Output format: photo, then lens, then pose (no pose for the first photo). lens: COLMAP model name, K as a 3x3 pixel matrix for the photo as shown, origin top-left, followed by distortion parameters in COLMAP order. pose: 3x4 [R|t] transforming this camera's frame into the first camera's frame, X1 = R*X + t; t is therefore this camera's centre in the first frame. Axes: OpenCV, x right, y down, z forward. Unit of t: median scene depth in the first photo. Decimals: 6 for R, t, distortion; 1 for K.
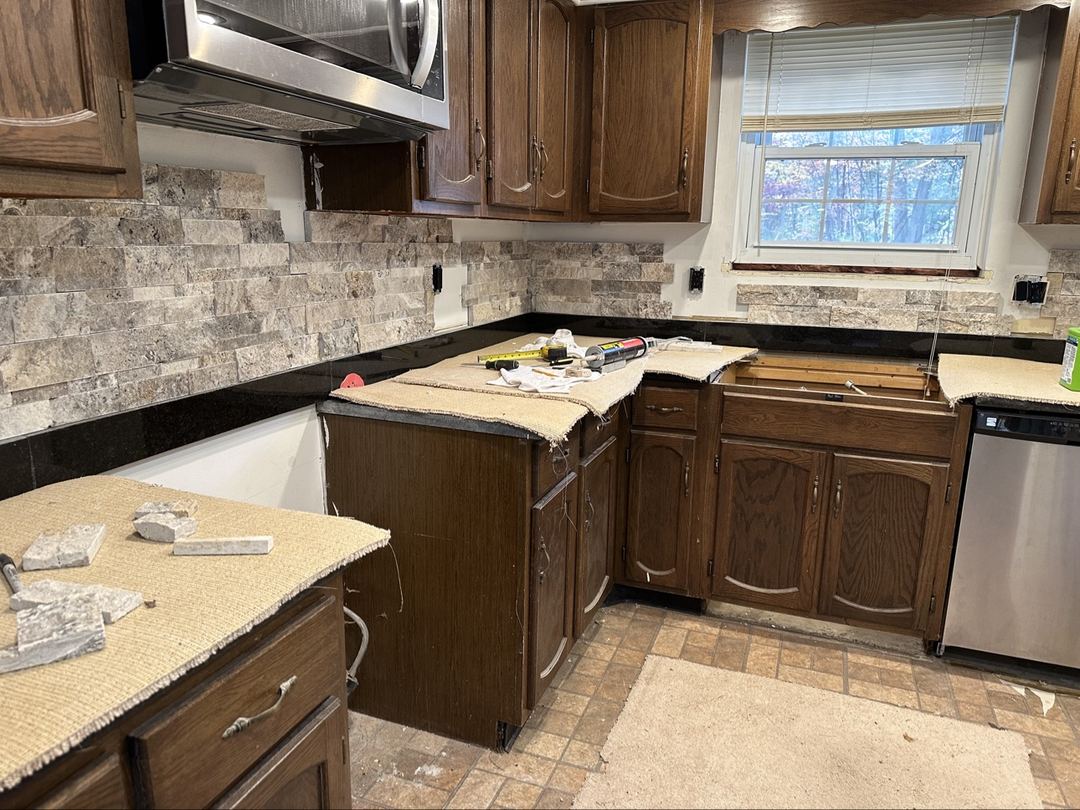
lens RADIAL K [[763.5, 0, 536.8], [0, 763.5, 402.1], [0, 0, 1]] dist [0.025868, -0.021330]
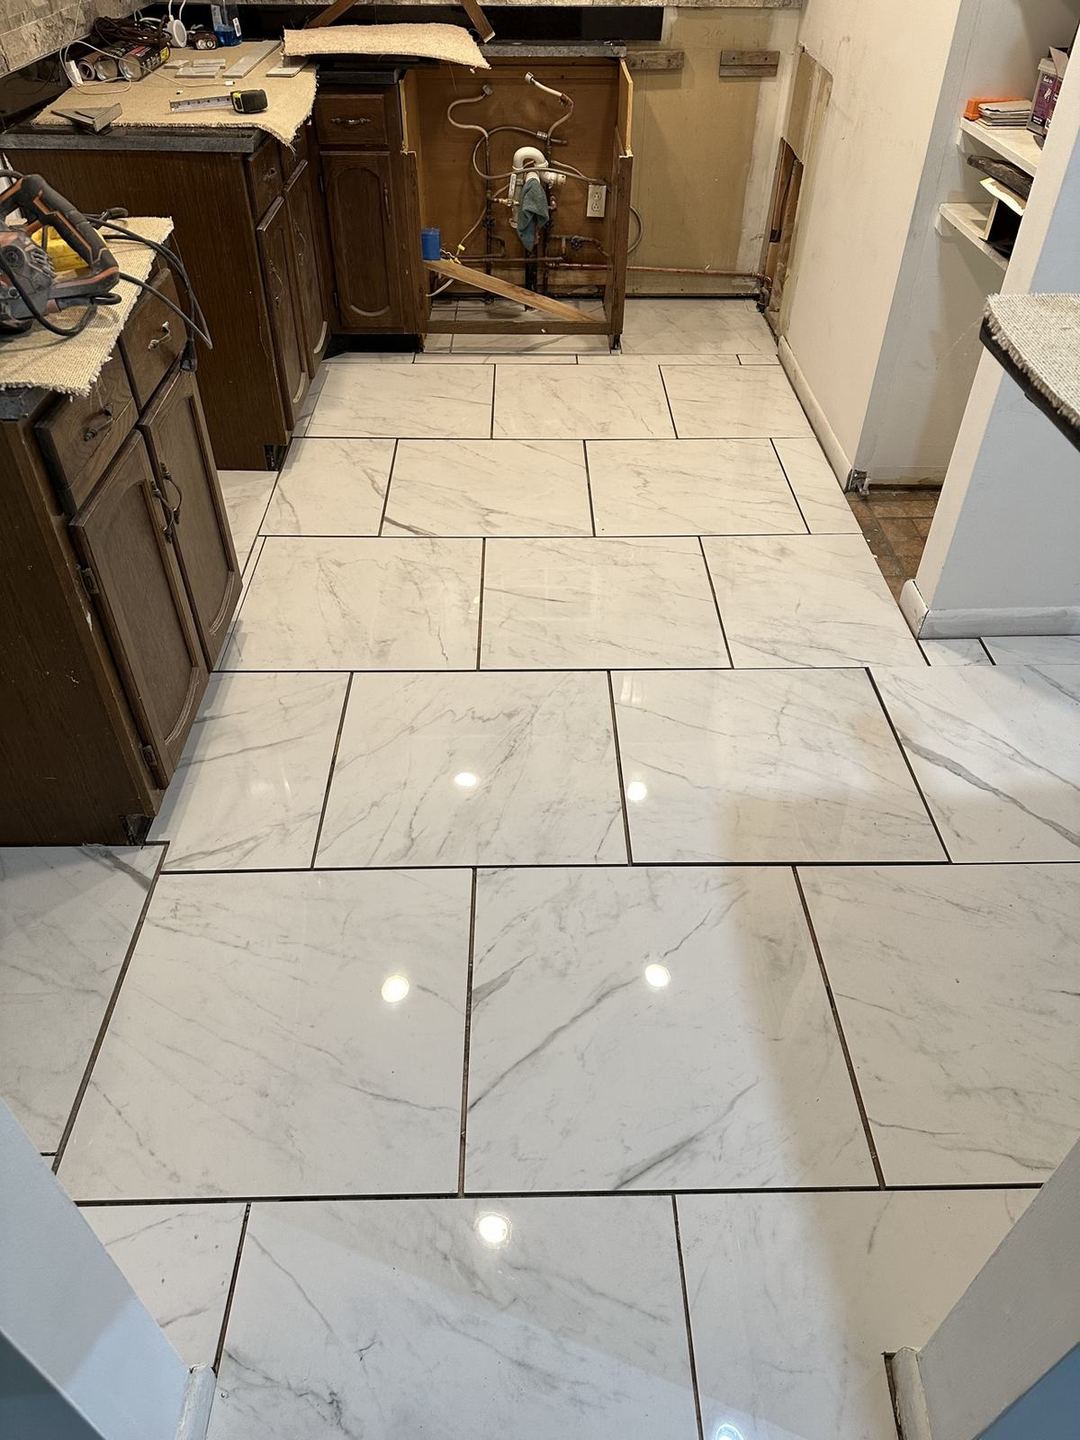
lens RADIAL K [[1018.0, 0, 530.4], [0, 1018.0, 718.3], [0, 0, 1]] dist [0.025868, -0.021330]
pose [[0.931354, -0.248725, 0.265925, -0.251499], [0.092067, 0.867464, 0.488907, 0.087979], [-0.352284, -0.430863, 0.830815, -0.750831]]
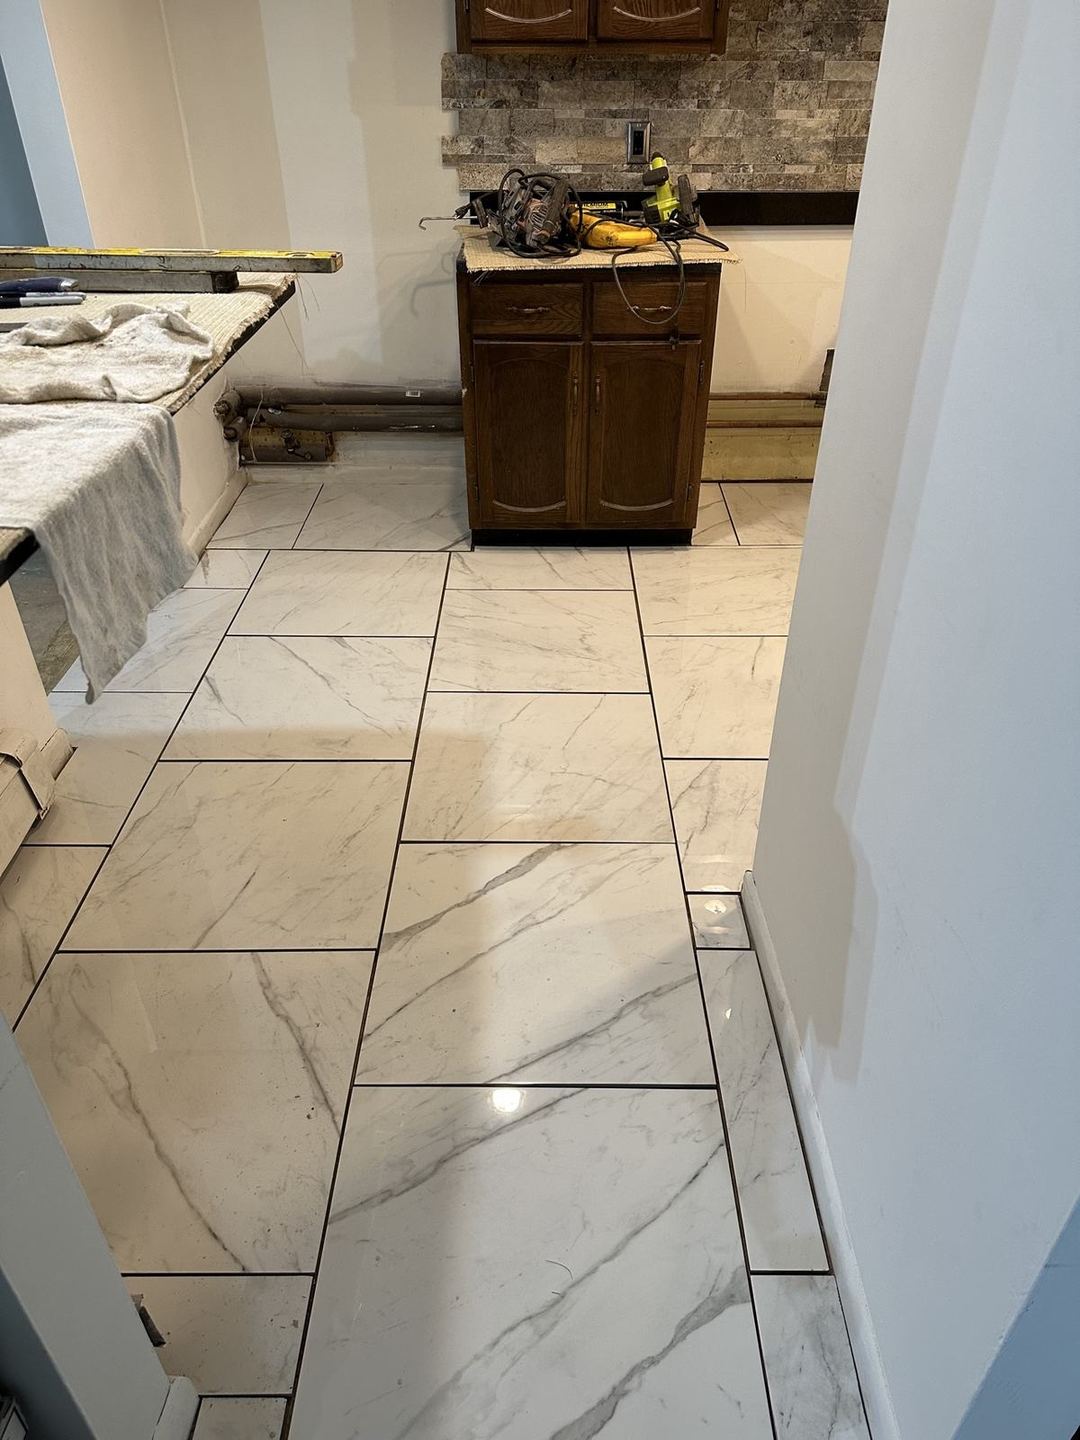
lens RADIAL K [[1018.0, 0, 540.4], [0, 1018.0, 721.8], [0, 0, 1]] dist [0.025868, -0.021330]
pose [[0.347021, 0.515541, -0.783450, 1.627335], [-0.202486, 0.856844, 0.474149, 0.037417], [0.915738, -0.005903, 0.401733, -0.357636]]
